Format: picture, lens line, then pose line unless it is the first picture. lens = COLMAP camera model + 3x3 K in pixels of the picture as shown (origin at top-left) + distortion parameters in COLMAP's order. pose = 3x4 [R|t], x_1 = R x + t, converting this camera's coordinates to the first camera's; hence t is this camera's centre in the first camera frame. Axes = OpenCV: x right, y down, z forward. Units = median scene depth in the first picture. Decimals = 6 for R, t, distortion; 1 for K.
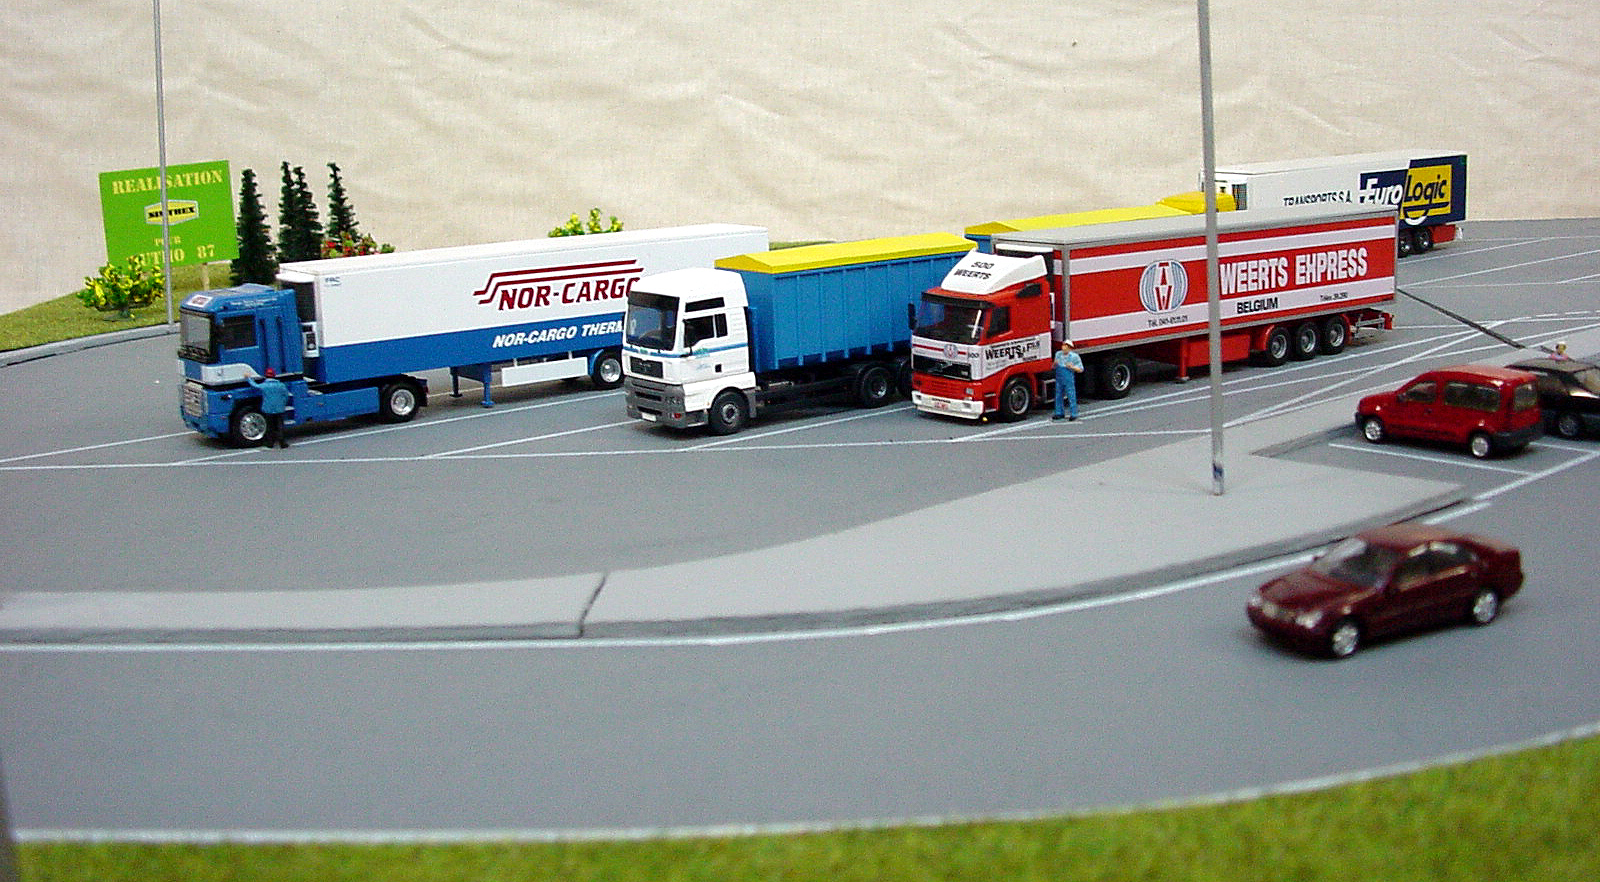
lens RADIAL K [[1878.9, 0, 799.1], [0, 1878.9, 355.7], [0, 0, 1]] dist [-0.180015, 0.015679]
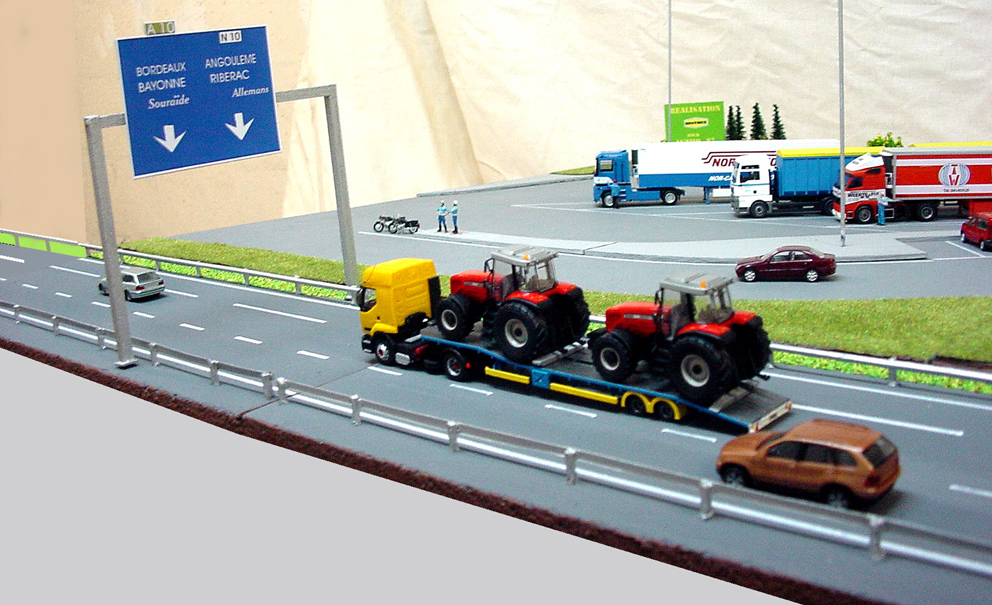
lens RADIAL K [[1021.2, 0, 496.0], [0, 1021.2, 302.5], [0, 0, 1]] dist [-0.079552, 0.015247]
pose [[0.774483, 0.147960, -0.615048, 0.532879], [-0.087871, 0.987999, 0.127030, 0.010036], [0.626462, -0.044338, 0.778190, -0.310573]]
